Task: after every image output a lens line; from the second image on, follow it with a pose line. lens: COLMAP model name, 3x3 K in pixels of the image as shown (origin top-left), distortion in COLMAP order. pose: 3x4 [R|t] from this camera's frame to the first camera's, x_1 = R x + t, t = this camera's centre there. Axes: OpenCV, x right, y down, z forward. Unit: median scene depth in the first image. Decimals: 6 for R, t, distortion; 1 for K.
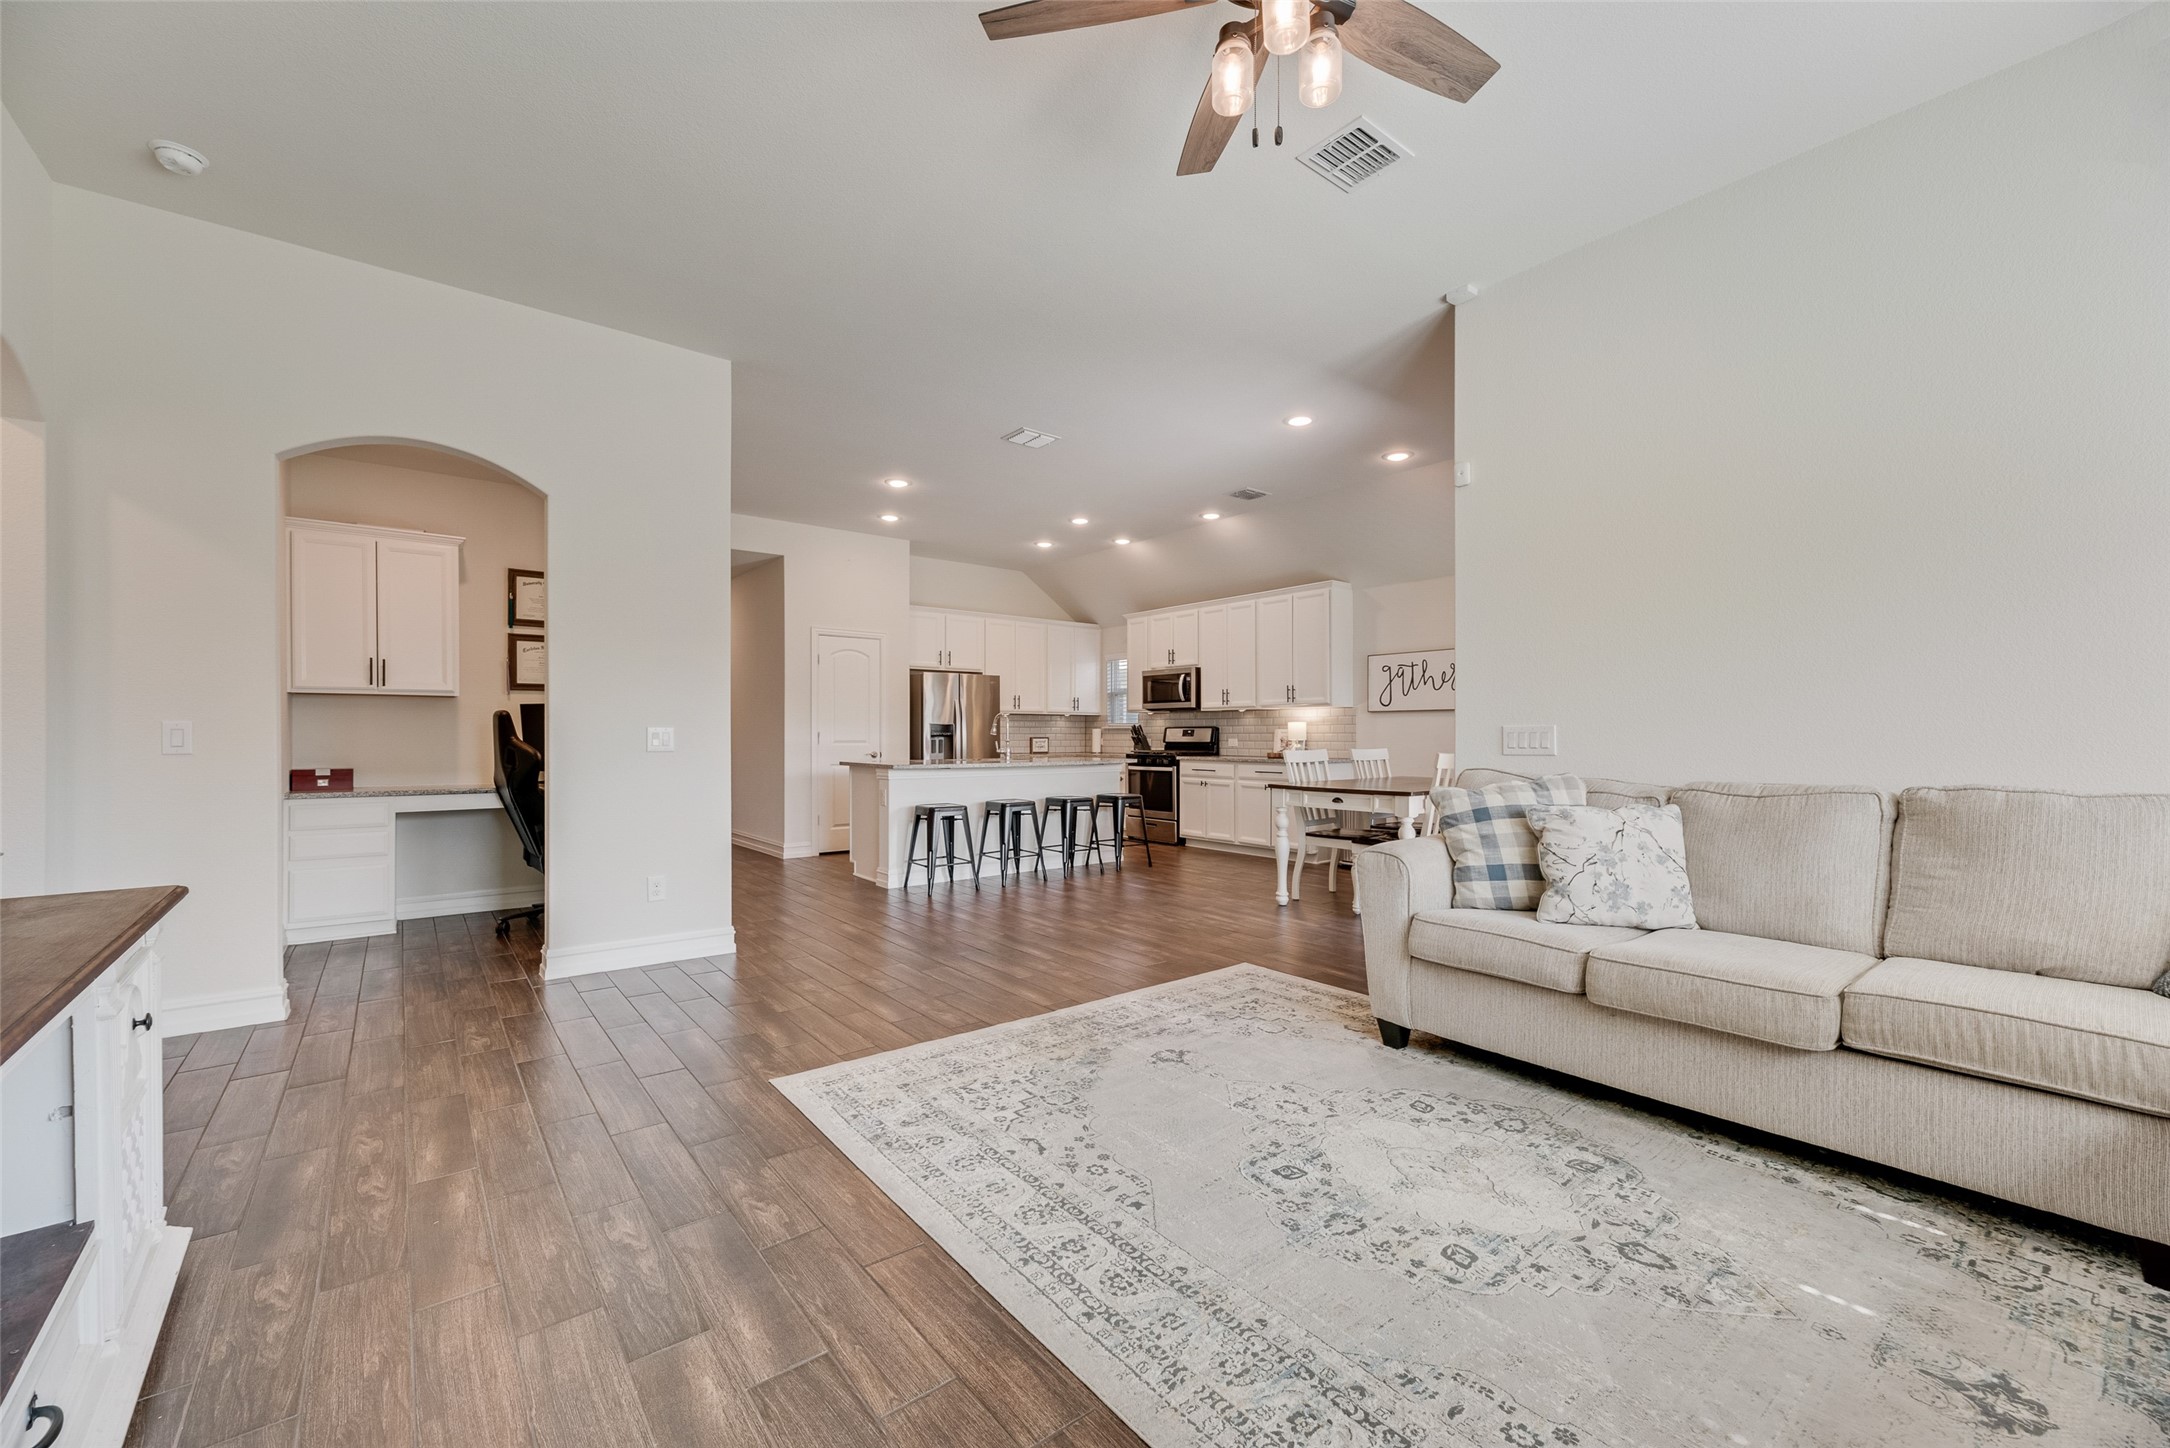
lens RADIAL K [[875.6, 0, 1086.7], [0, 875.6, 730.8], [0, 0, 1]] dist [0.005725, -0.000186]
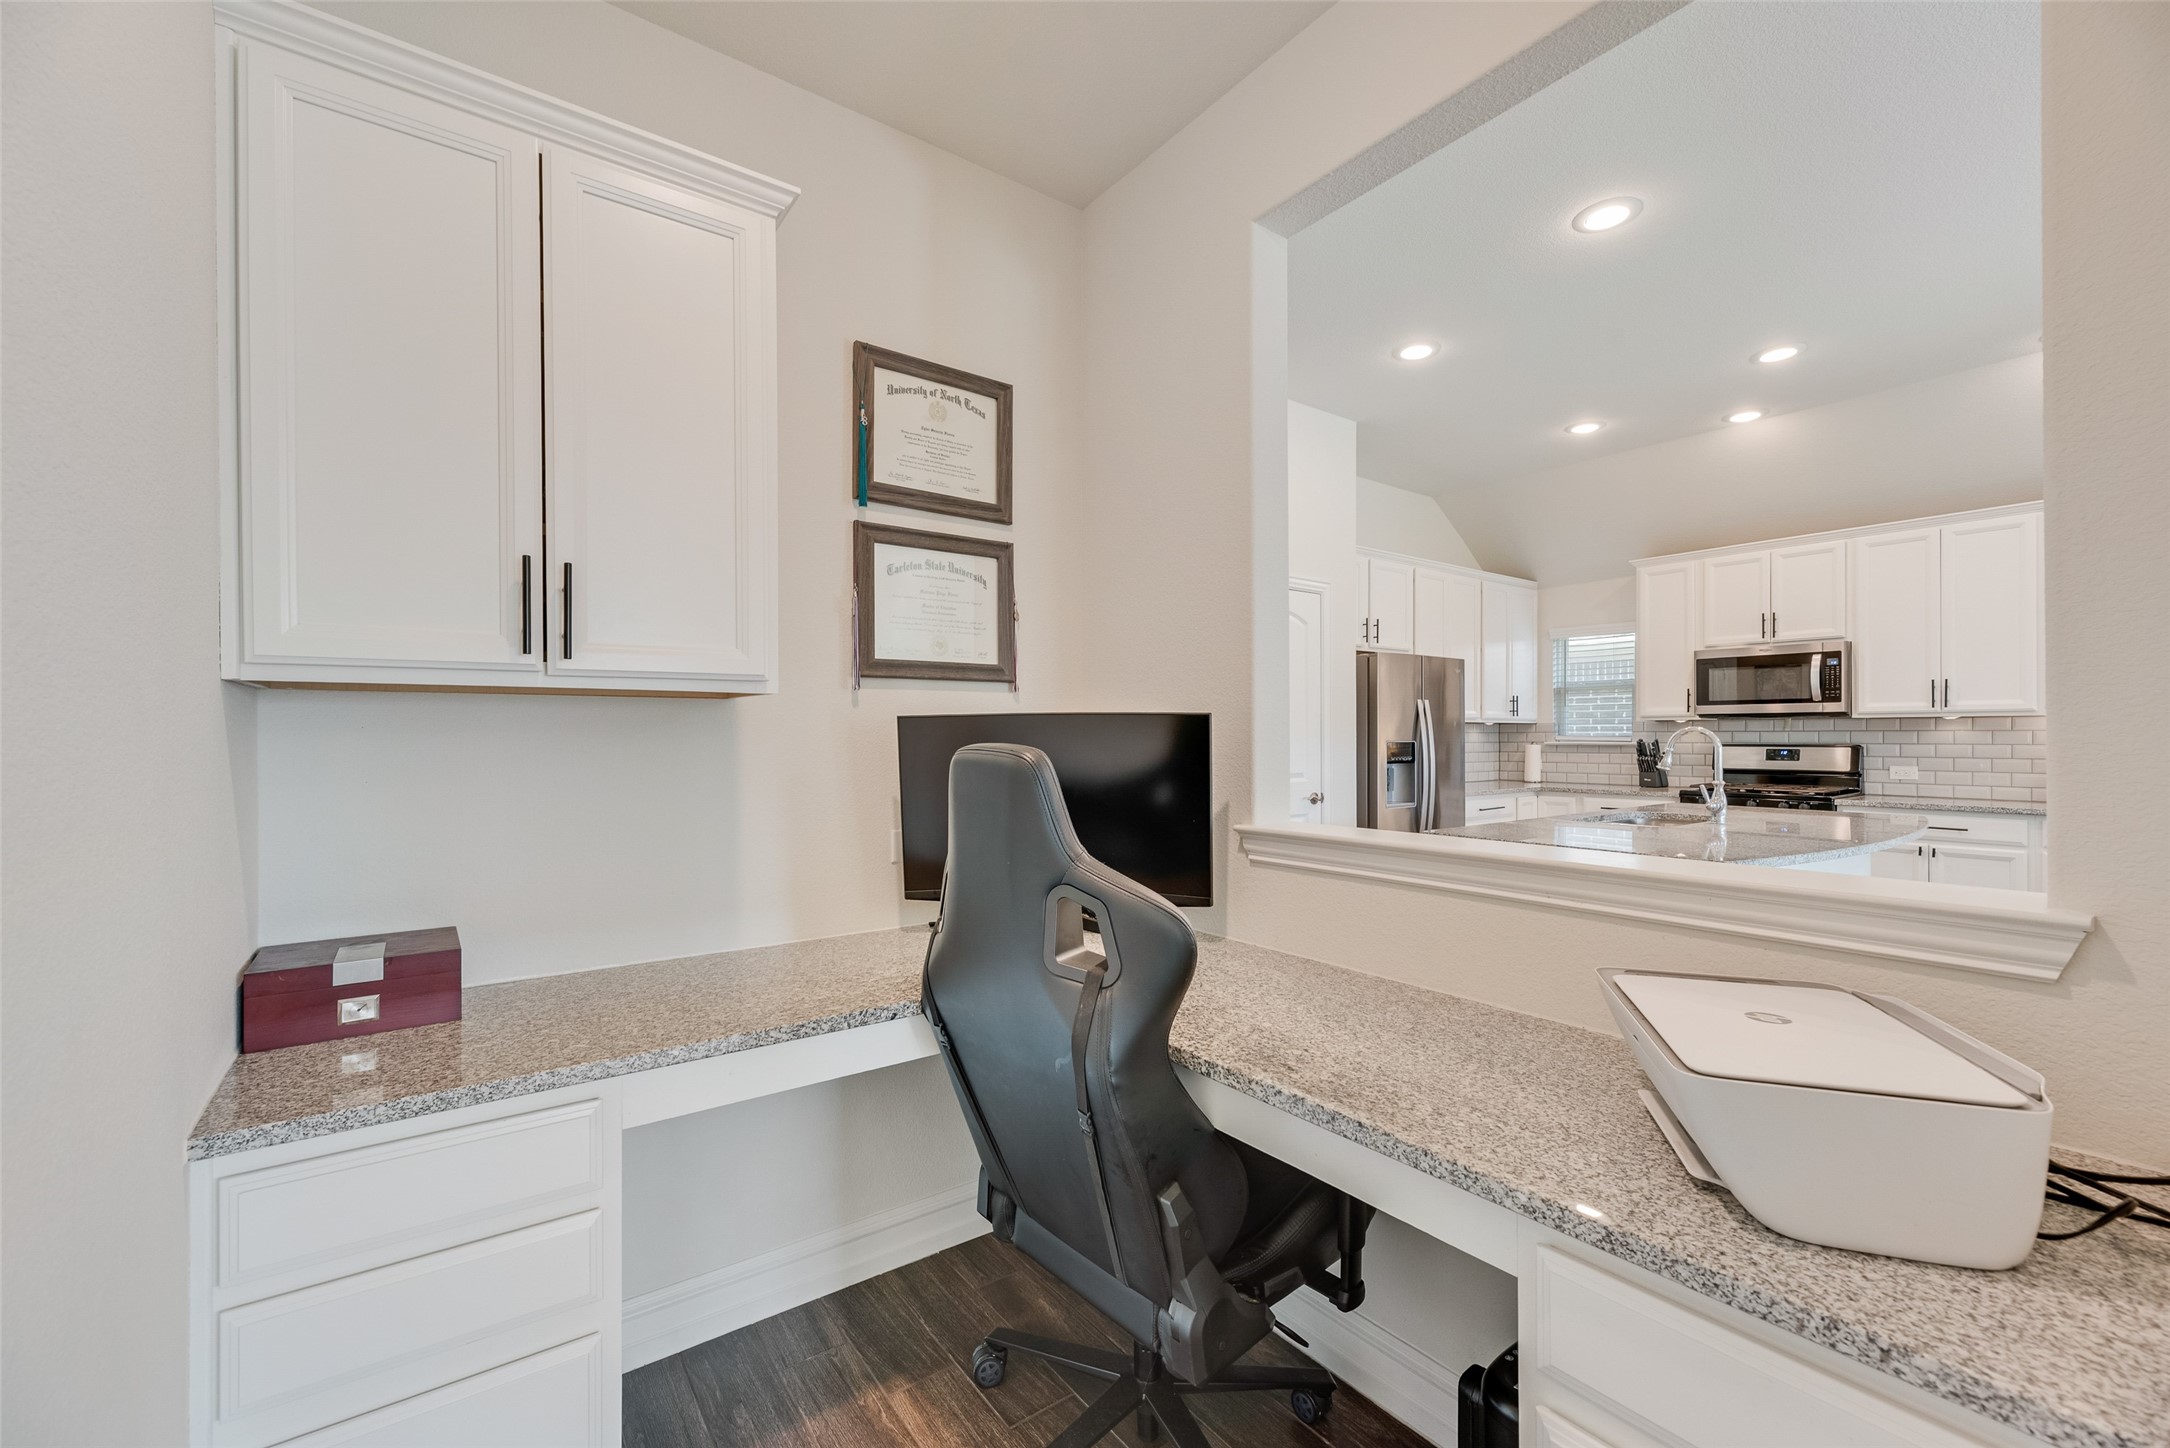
lens RADIAL K [[875.6, 0, 1086.7], [0, 875.6, 730.8], [0, 0, 1]] dist [0.005725, -0.000186]
pose [[0.999622, -0.001991, -0.027432, -0.369432], [0.001994, 0.999998, 0.000069, -0.016067], [0.027431, -0.000124, 0.999624, 0.426573]]
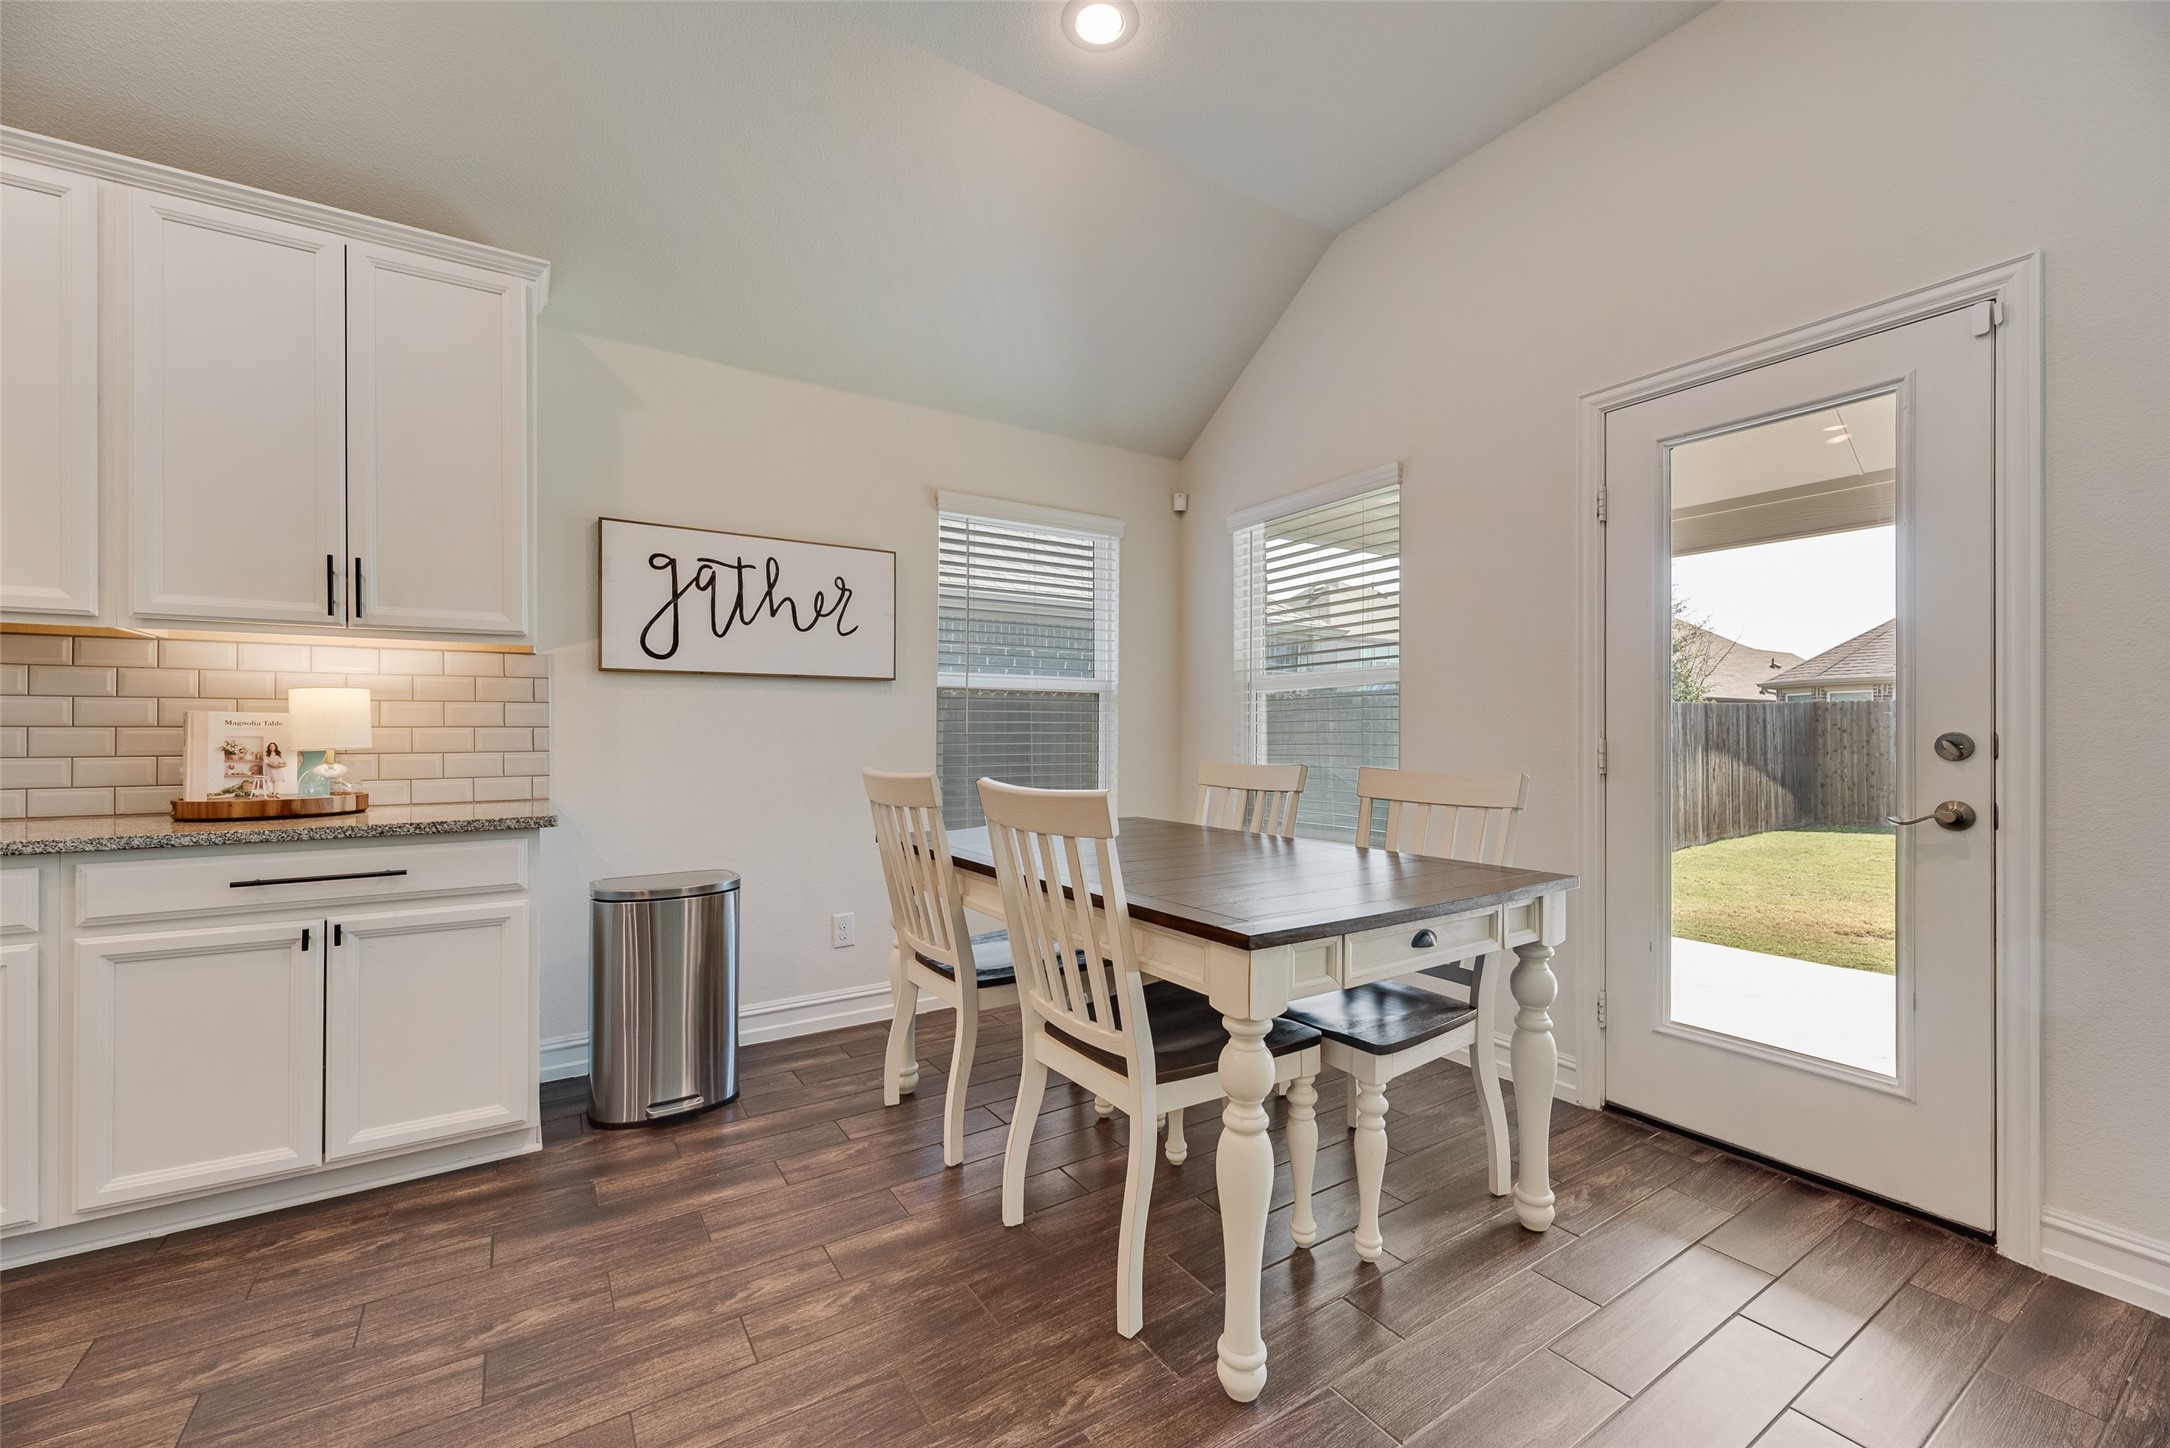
lens RADIAL K [[875.6, 0, 1086.7], [0, 875.6, 730.8], [0, 0, 1]] dist [0.005725, -0.000186]
pose [[0.089359, -0.001452, 0.995998, -0.026346], [-0.005828, 0.999981, 0.001980, 0.002005], [-0.995982, -0.005981, 0.089348, 0.683017]]
